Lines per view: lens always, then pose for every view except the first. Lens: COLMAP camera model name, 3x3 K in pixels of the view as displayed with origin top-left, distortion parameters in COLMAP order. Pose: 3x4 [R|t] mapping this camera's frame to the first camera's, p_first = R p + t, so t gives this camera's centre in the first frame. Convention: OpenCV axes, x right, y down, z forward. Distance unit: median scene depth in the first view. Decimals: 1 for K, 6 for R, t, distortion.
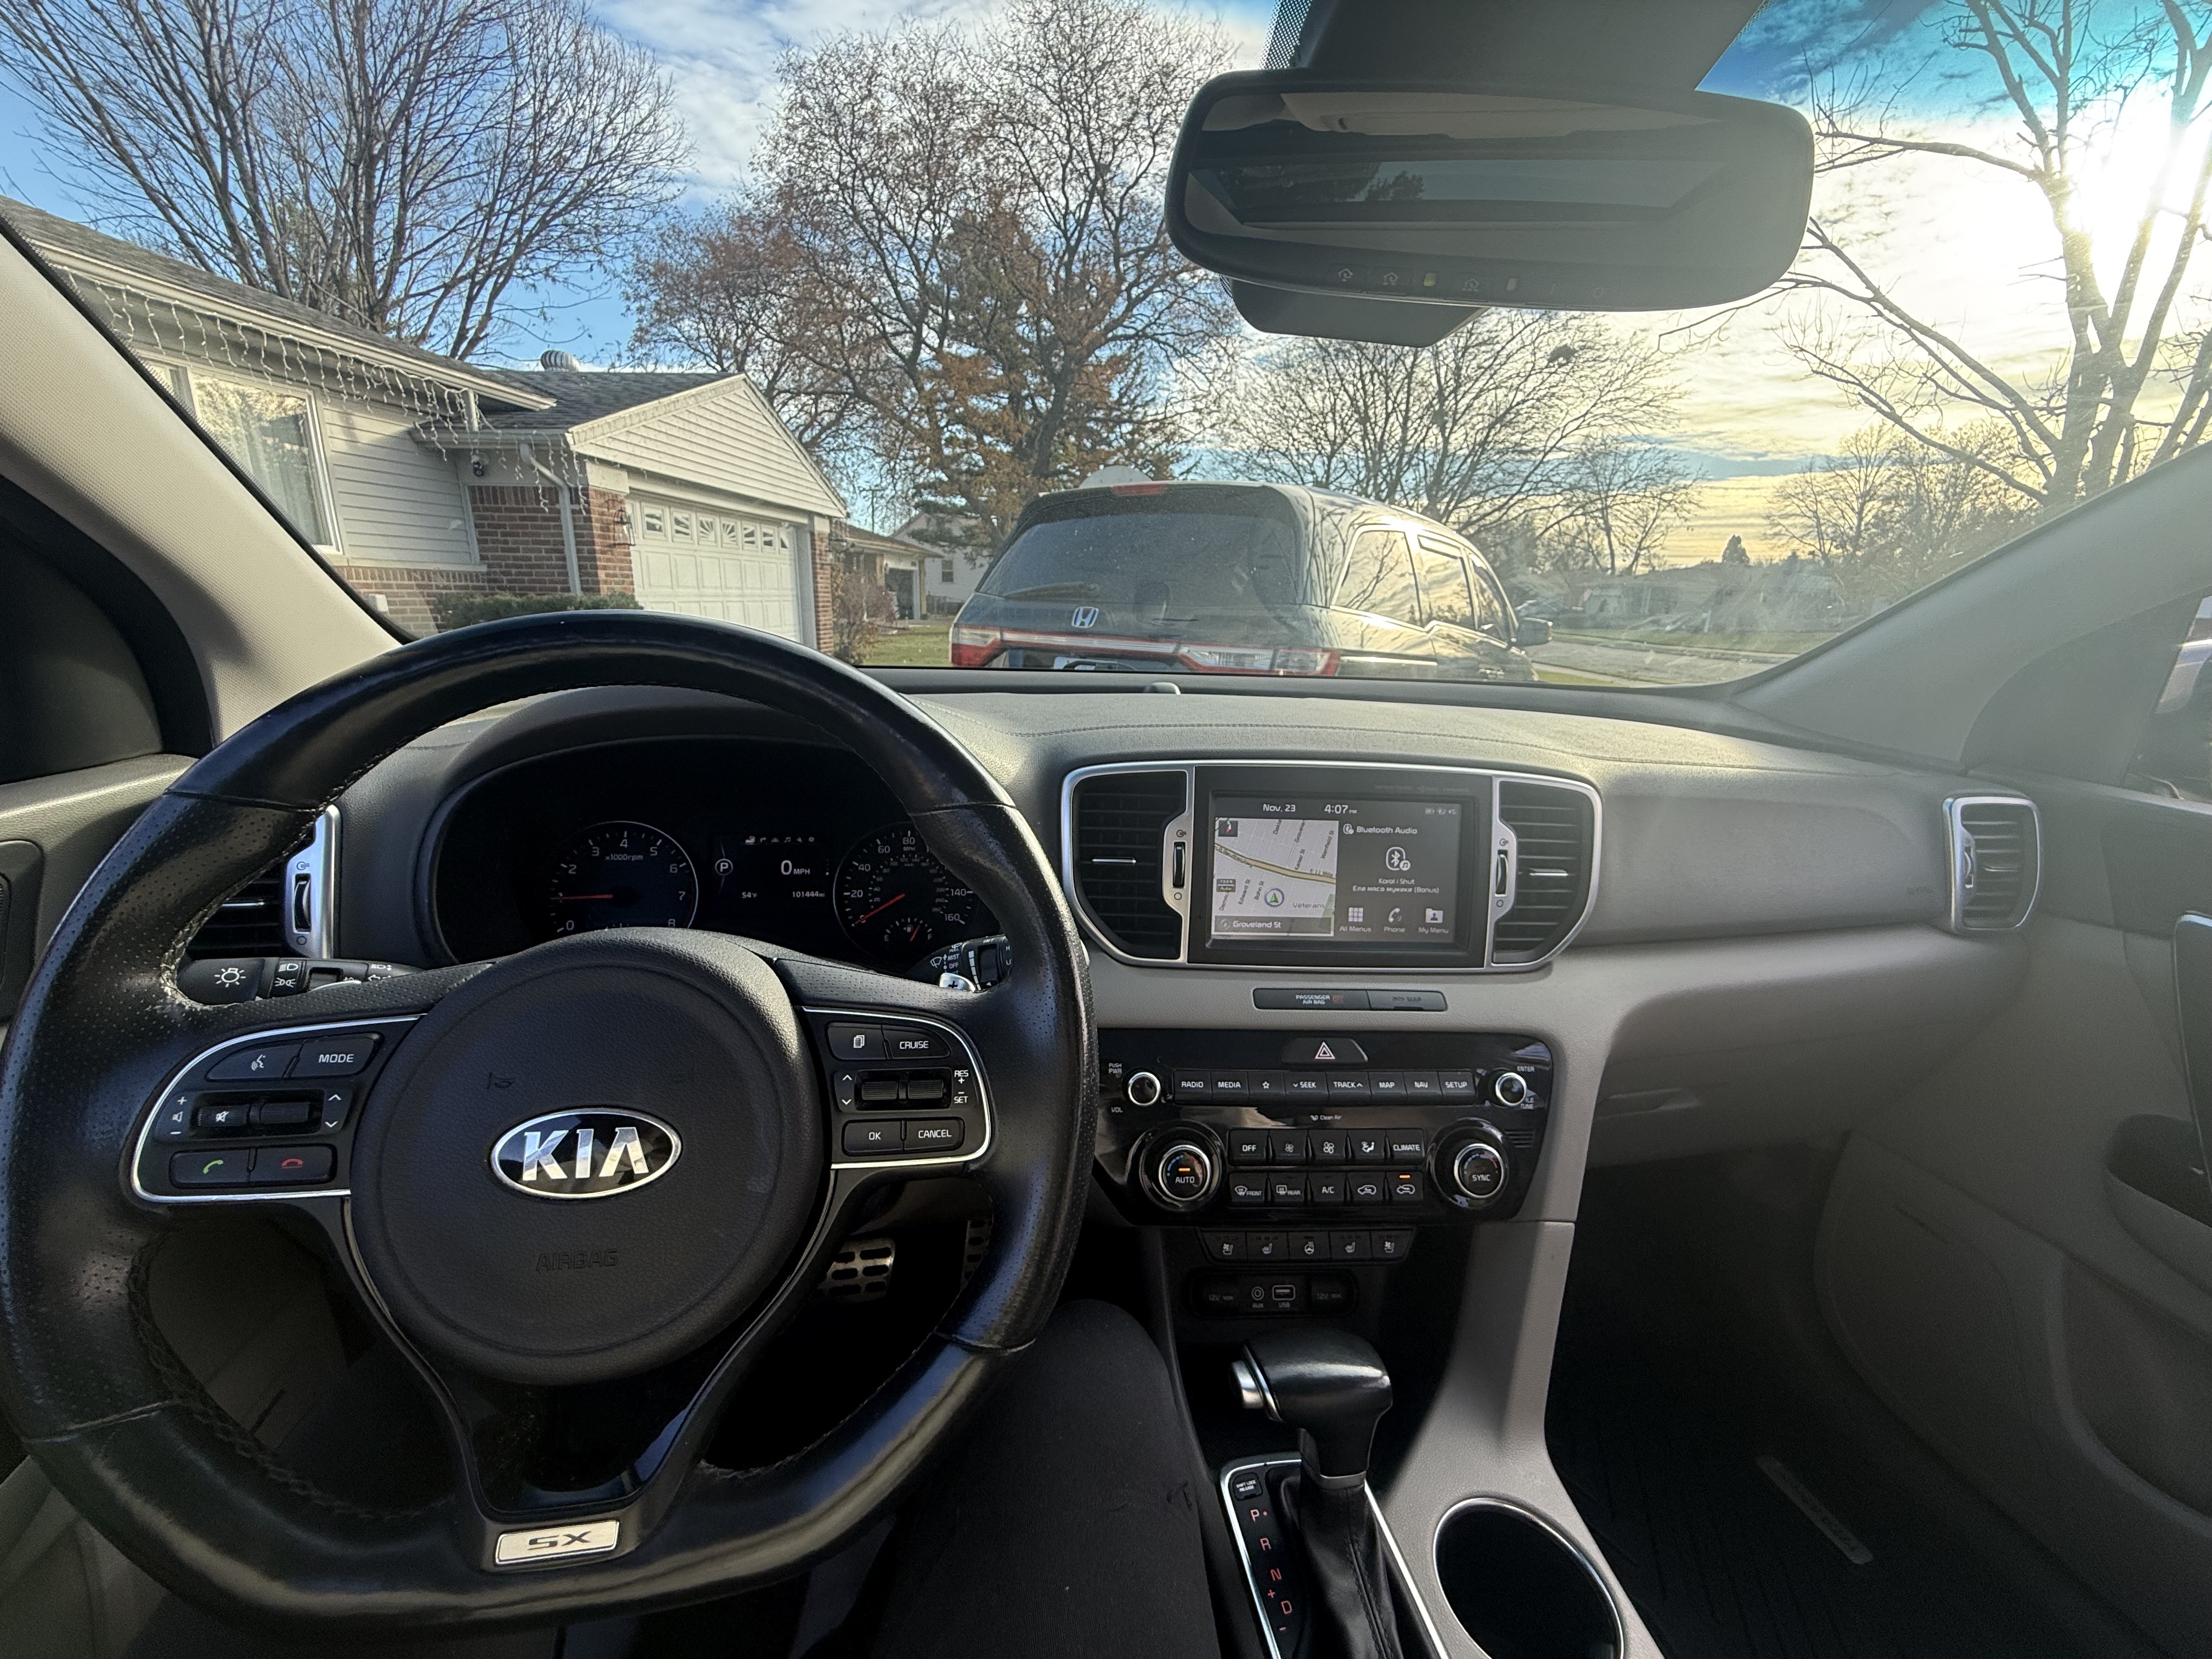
lens RADIAL K [[886.9, 0, 1069.1], [0, 886.9, 840.3], [0, 0, 1]] dist [-0.000320, 0.000052]
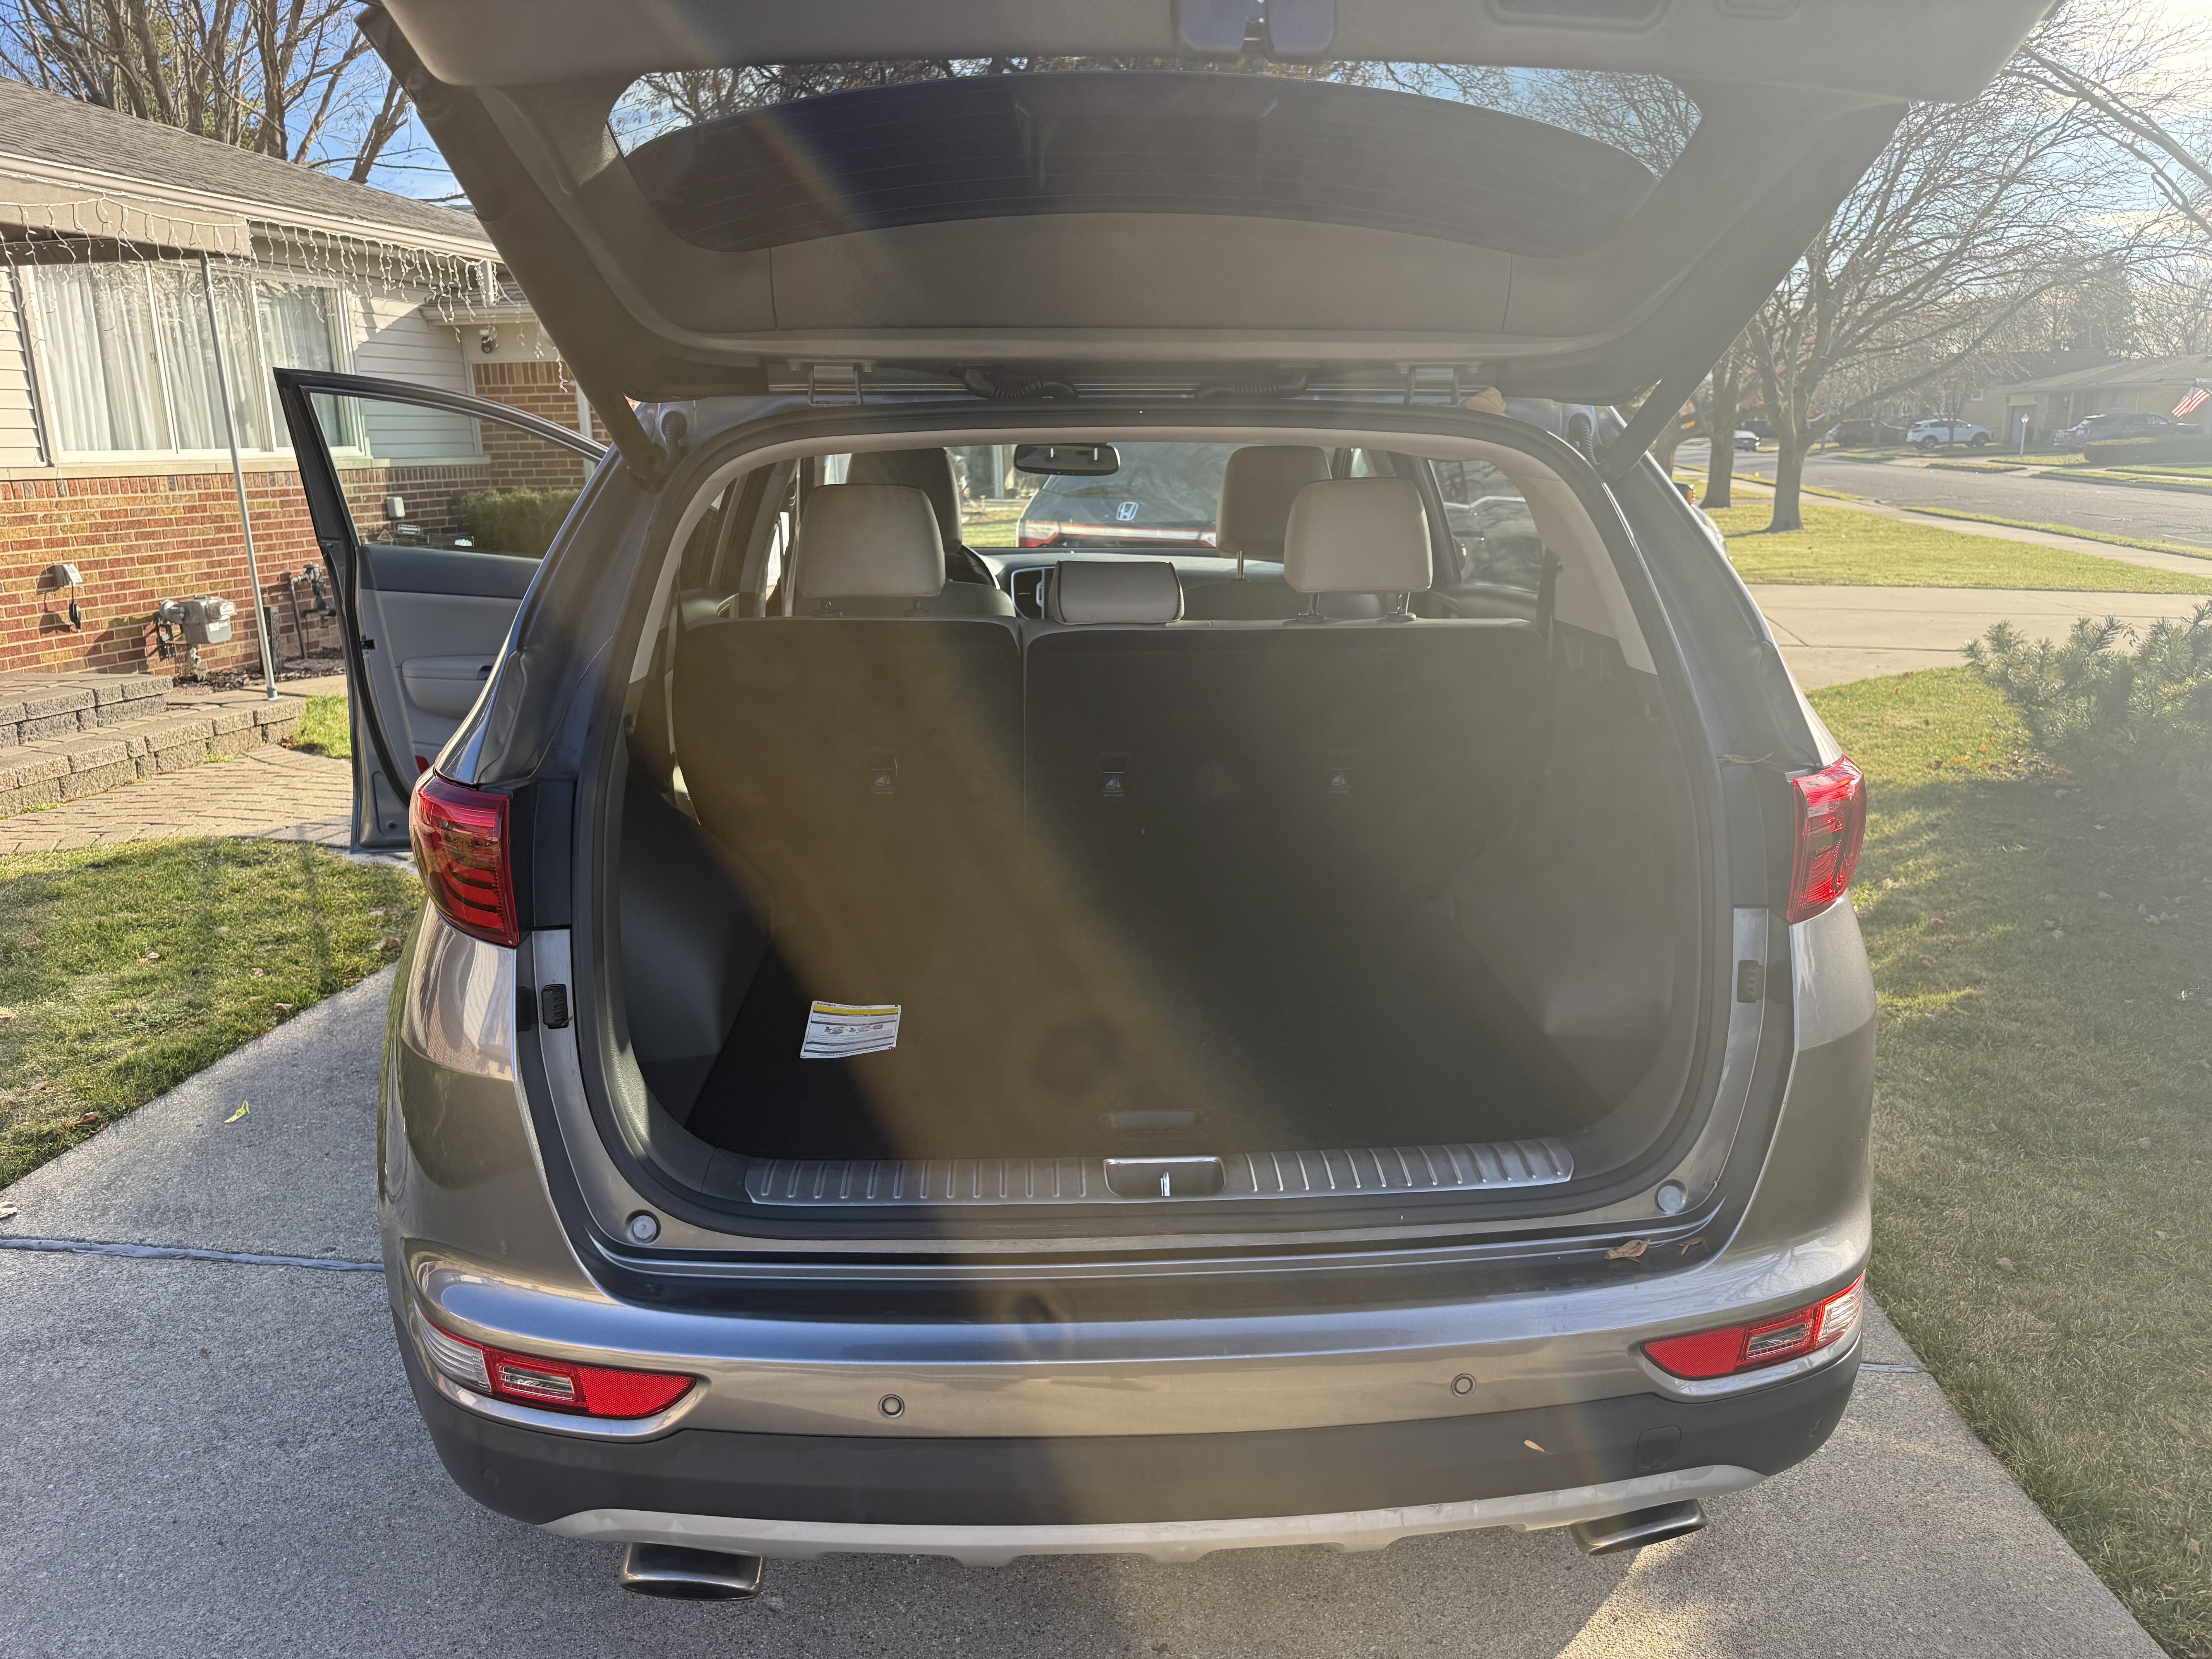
lens RADIAL K [[1687.9, 0, 1104.9], [0, 1687.9, 836.7], [0, 0, 1]] dist [-0.014650, -0.005581]
pose [[0.993783, -0.005655, -0.111190, 0.109281], [0.001618, 0.999337, -0.036371, 0.122623], [0.111322, 0.035965, 0.993133, -0.565963]]
